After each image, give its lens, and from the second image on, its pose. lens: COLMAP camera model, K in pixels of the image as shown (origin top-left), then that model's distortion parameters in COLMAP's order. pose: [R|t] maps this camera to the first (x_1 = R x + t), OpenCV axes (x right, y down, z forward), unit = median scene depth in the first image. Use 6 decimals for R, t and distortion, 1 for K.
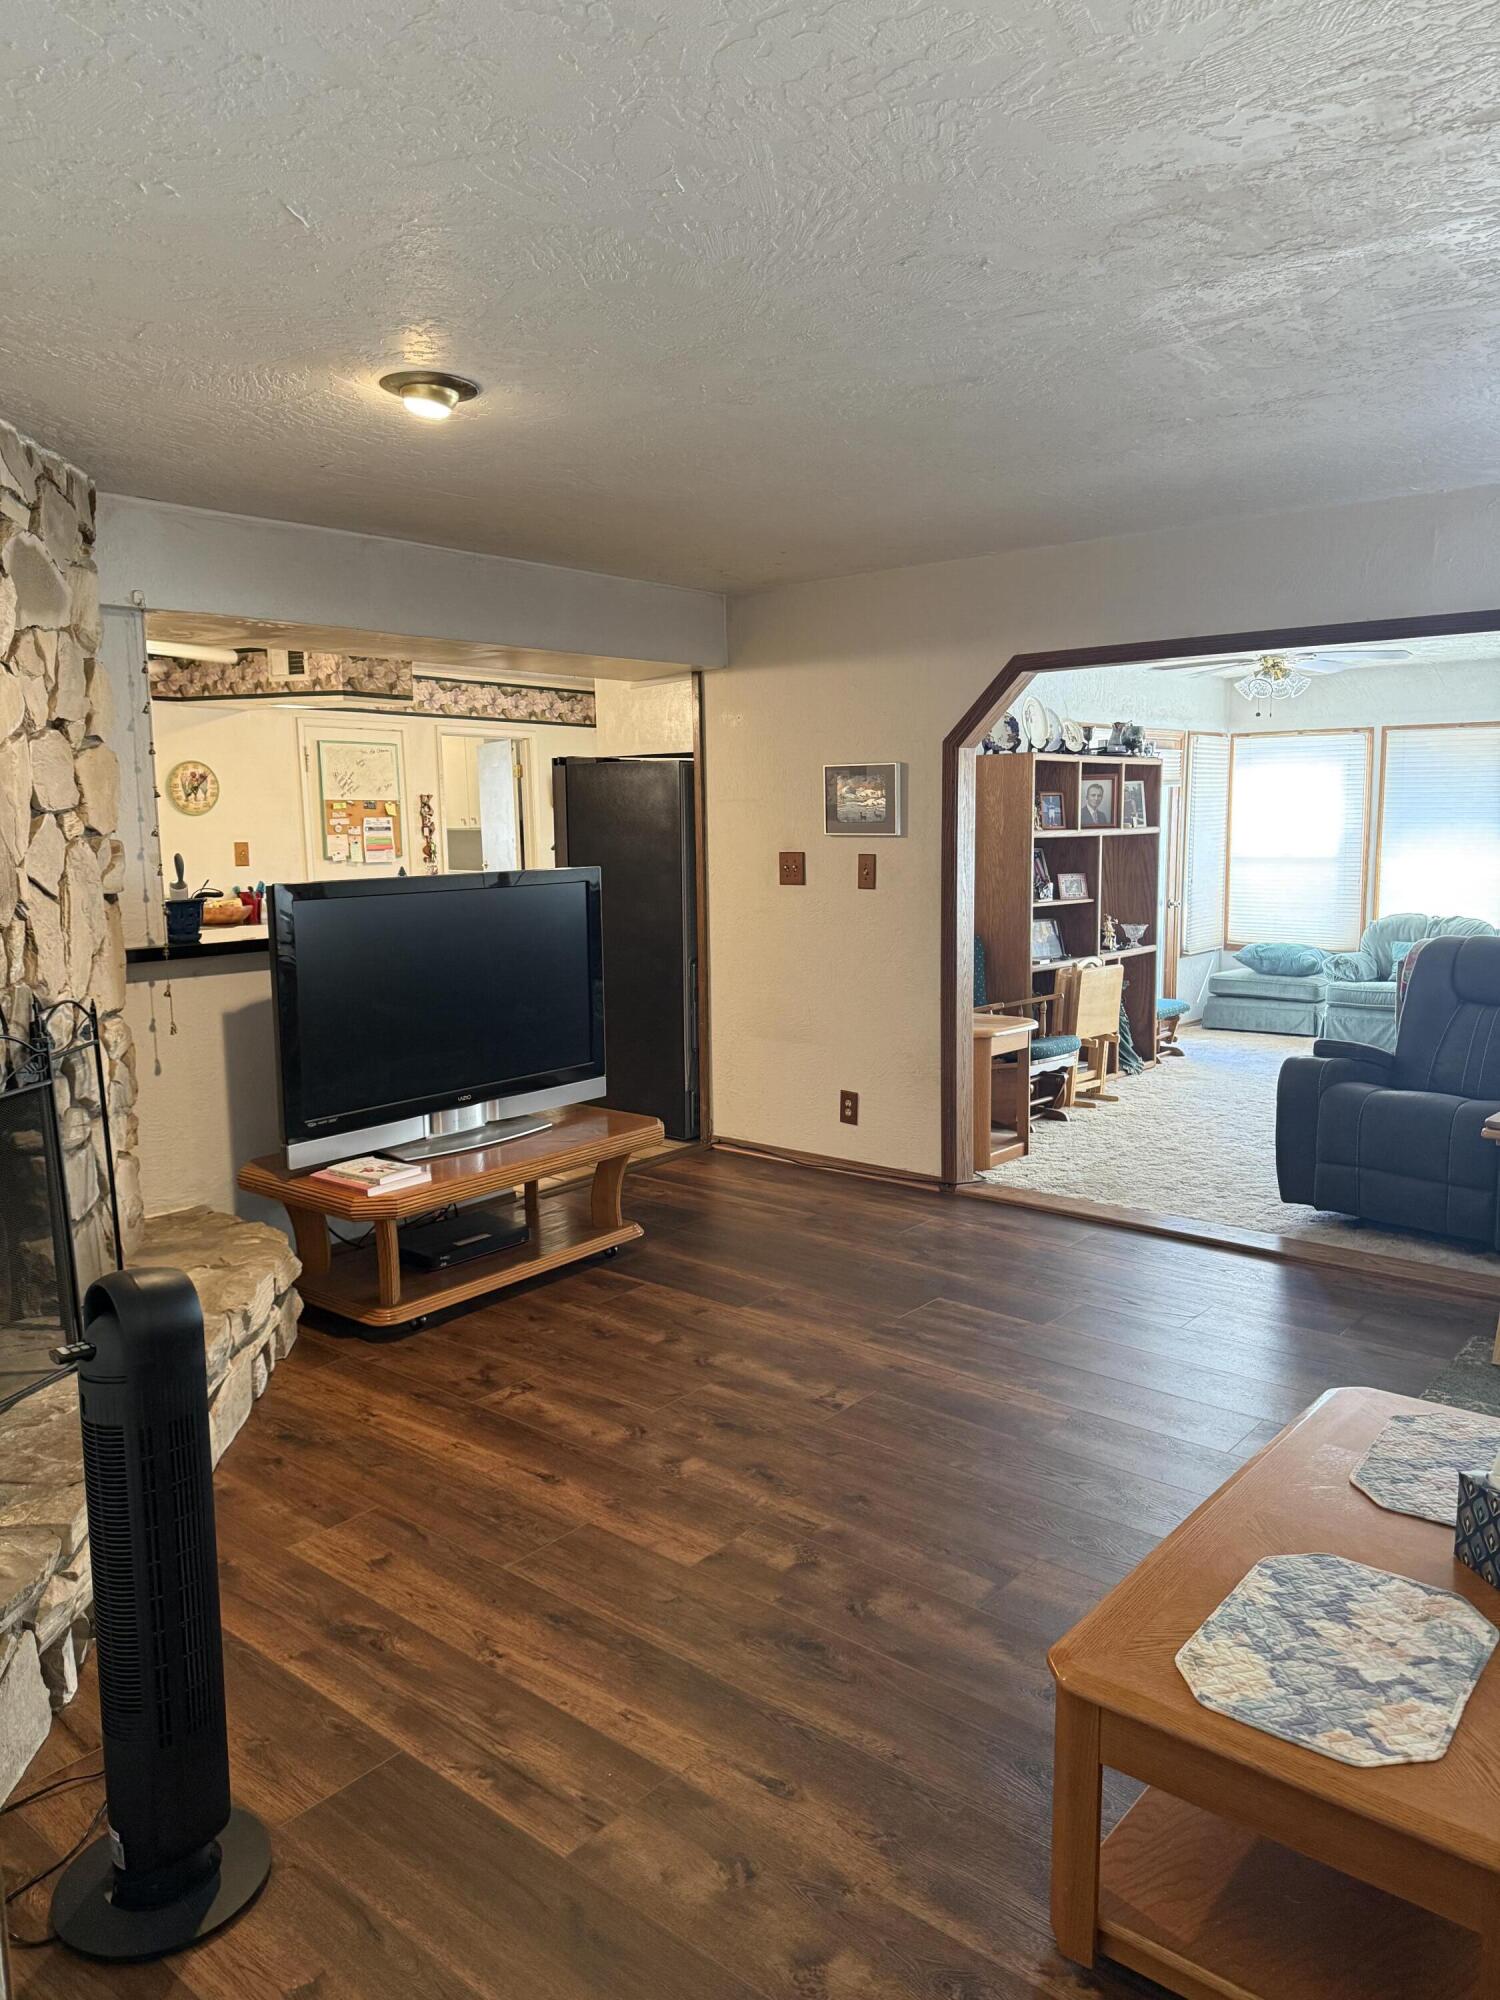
lens RADIAL K [[1401.0, 0, 742.4], [0, 1401.0, 999.7], [0, 0, 1]] dist [-0.004326, -0.003955]
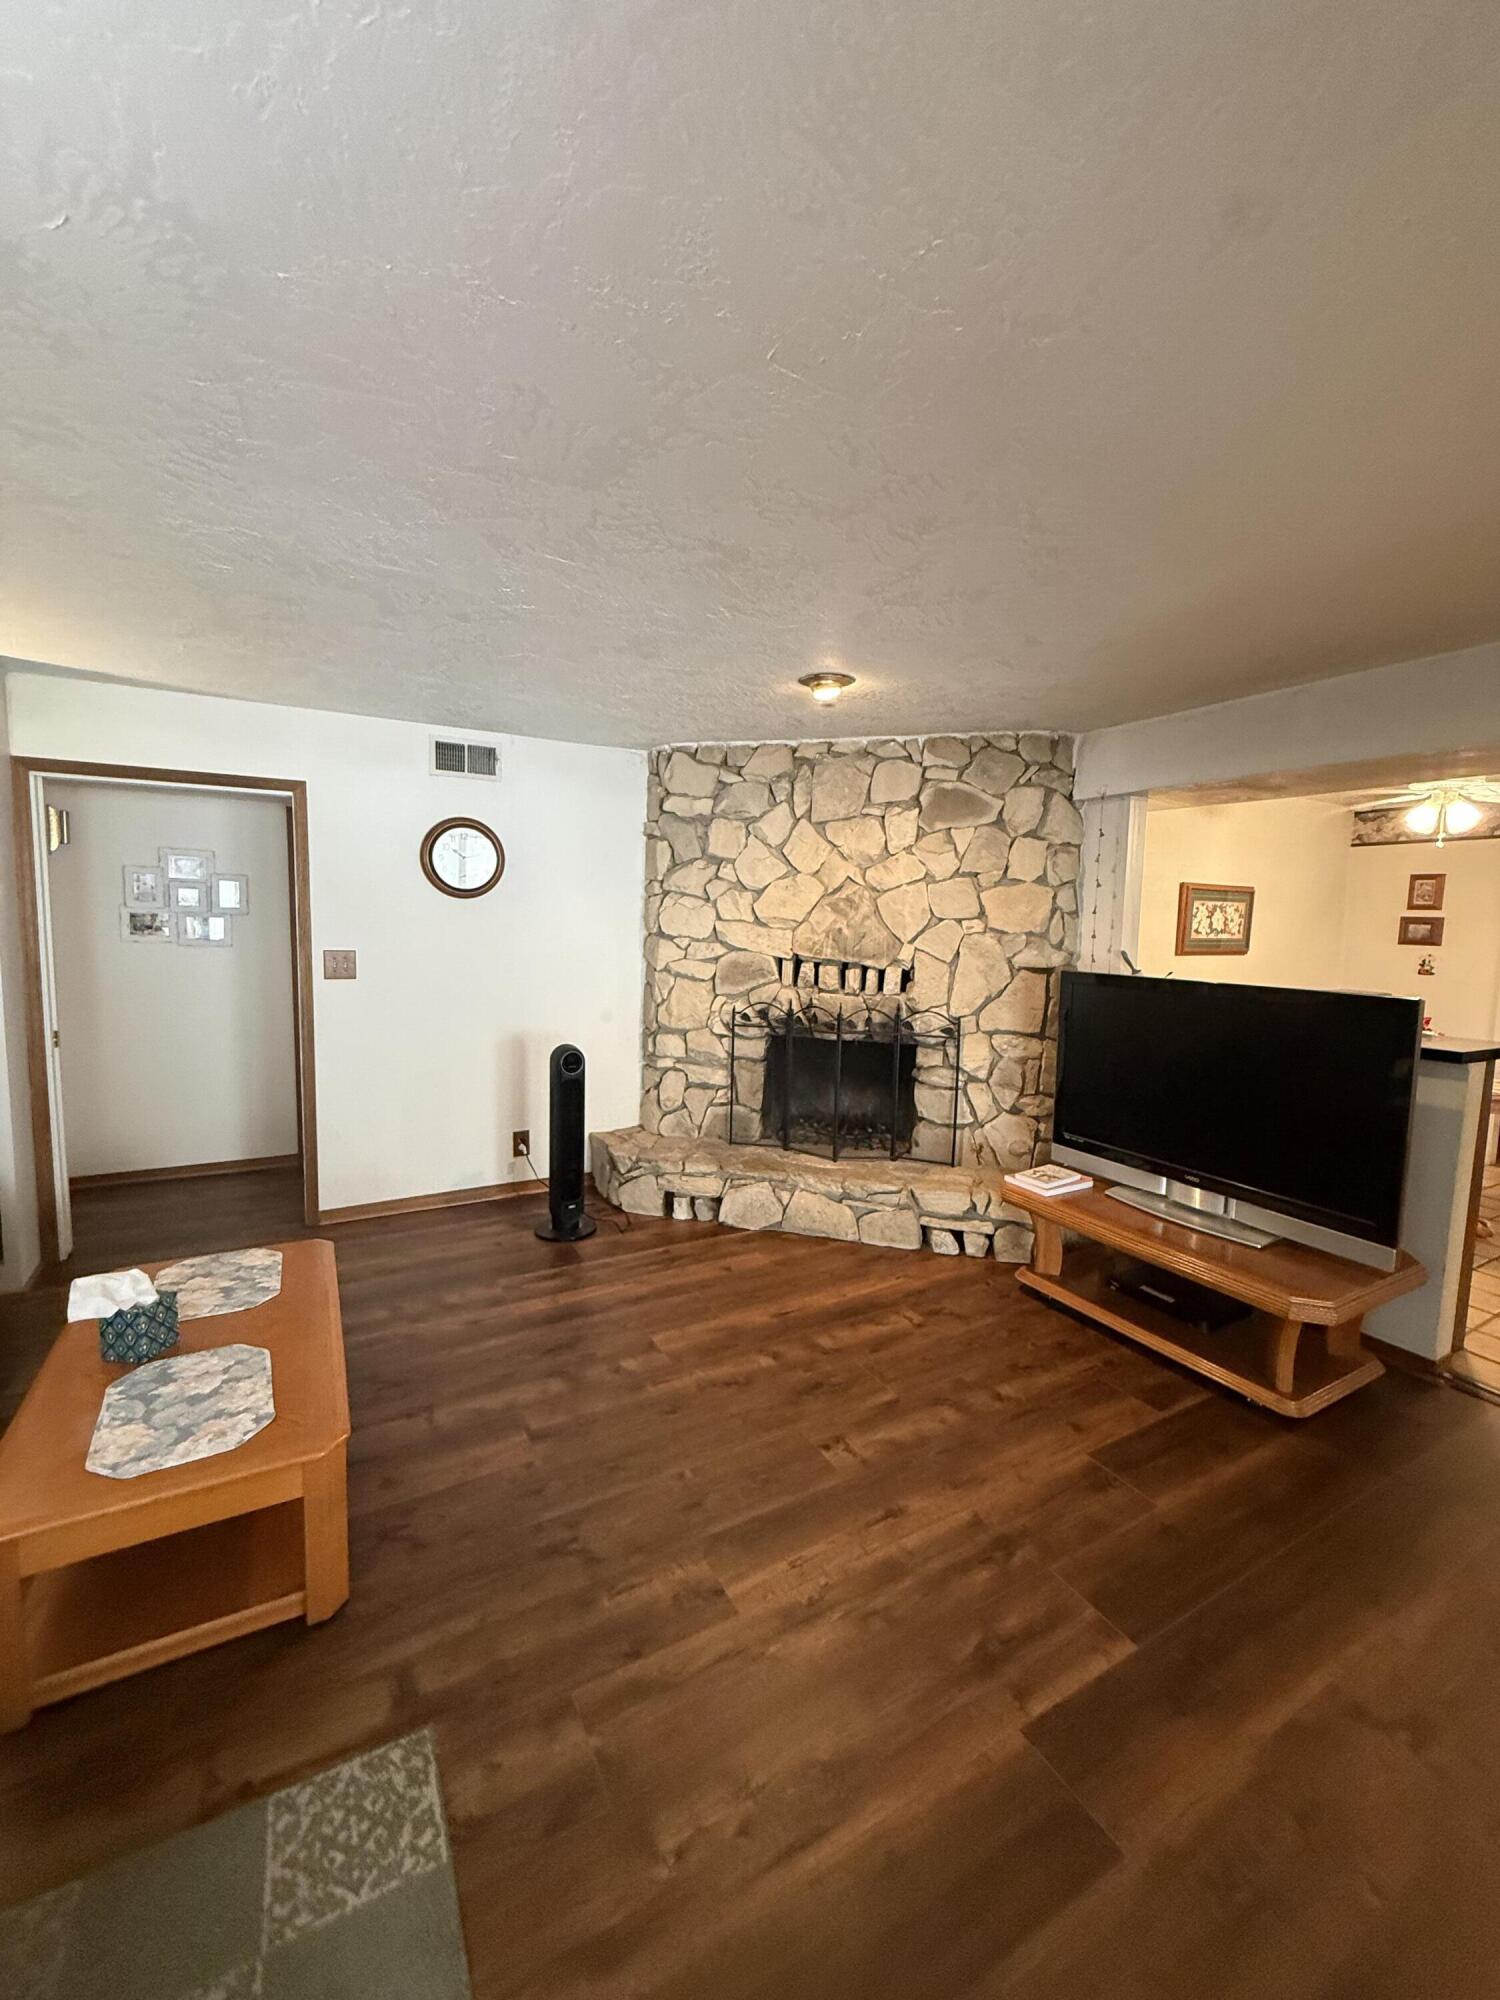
lens RADIAL K [[809.4, 0, 753.1], [0, 809.4, 993.3], [0, 0, 1]] dist [0.010460, -0.000313]
pose [[-0.349299, 0.100969, -0.931556, 0.455716], [-0.148421, 0.975664, 0.161402, -0.113457], [0.925182, 0.194640, -0.325812, 0.748745]]
